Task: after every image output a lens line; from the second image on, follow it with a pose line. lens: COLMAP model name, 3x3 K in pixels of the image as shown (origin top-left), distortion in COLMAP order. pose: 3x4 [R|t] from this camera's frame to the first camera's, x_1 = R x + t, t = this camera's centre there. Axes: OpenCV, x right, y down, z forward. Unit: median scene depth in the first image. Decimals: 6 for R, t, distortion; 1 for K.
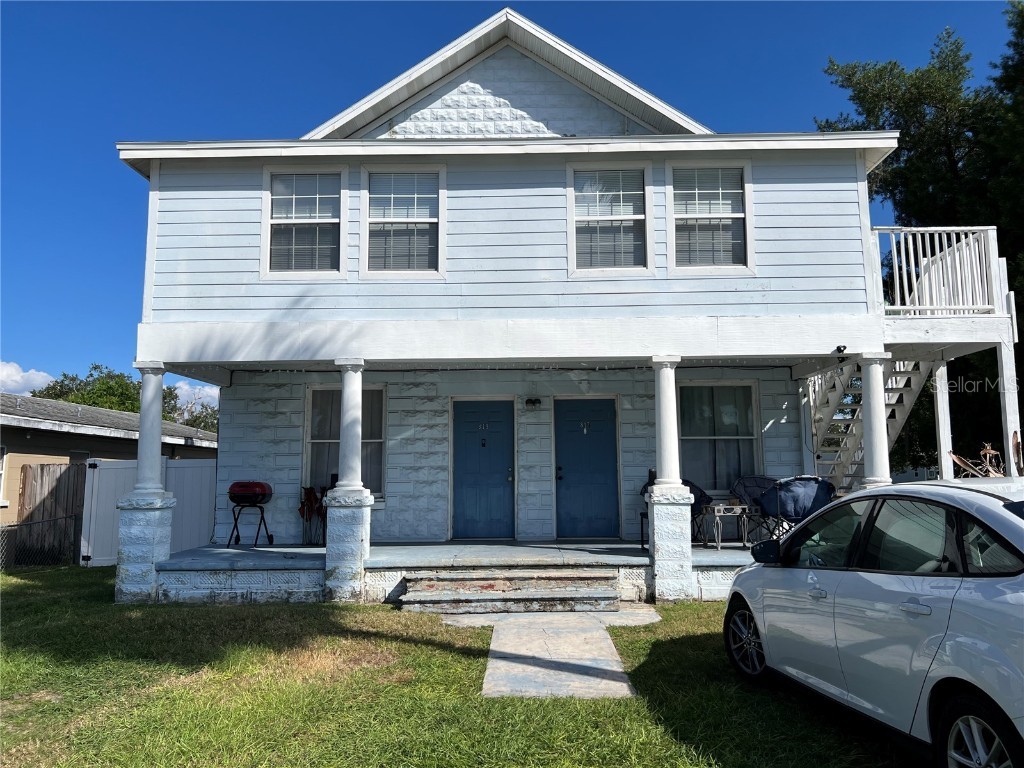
lens RADIAL K [[771.5, 0, 510.1], [0, 771.5, 424.2], [0, 0, 1]] dist [0.009616, 0.000214]
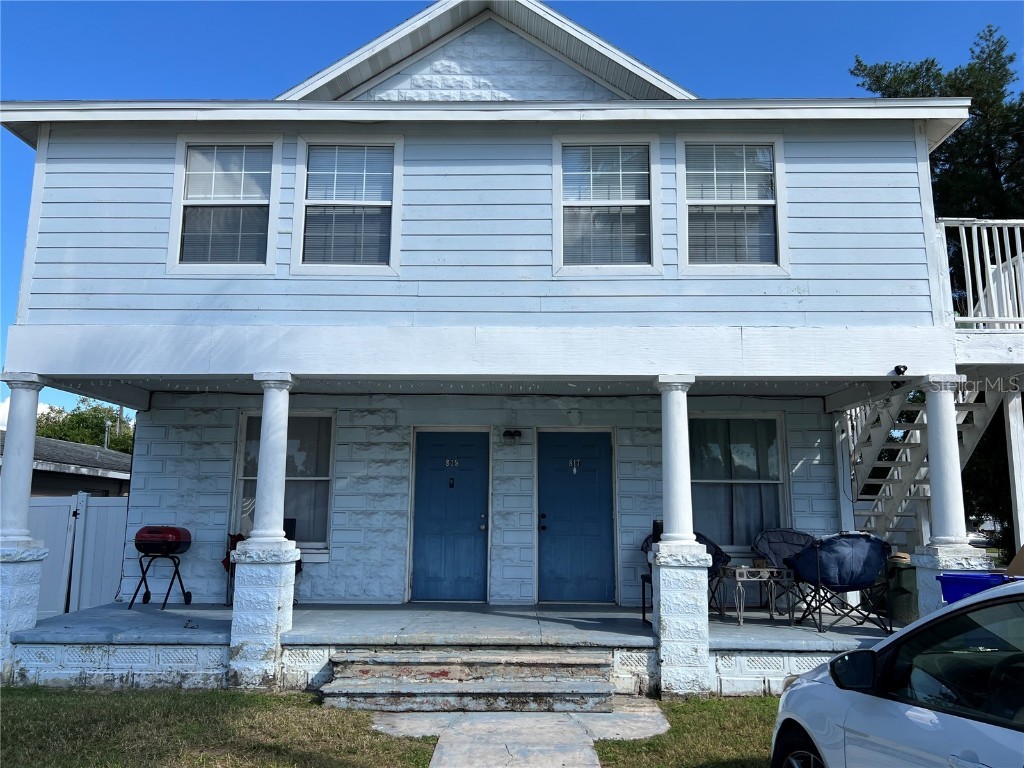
lens RADIAL K [[771.5, 0, 510.1], [0, 771.5, 424.2], [0, 0, 1]] dist [0.009616, 0.000214]
pose [[0.999870, 0.016114, 0.000884, 0.032915], [-0.016043, 0.998441, -0.053469, 0.005294], [-0.001744, 0.053448, 0.998569, 0.214852]]
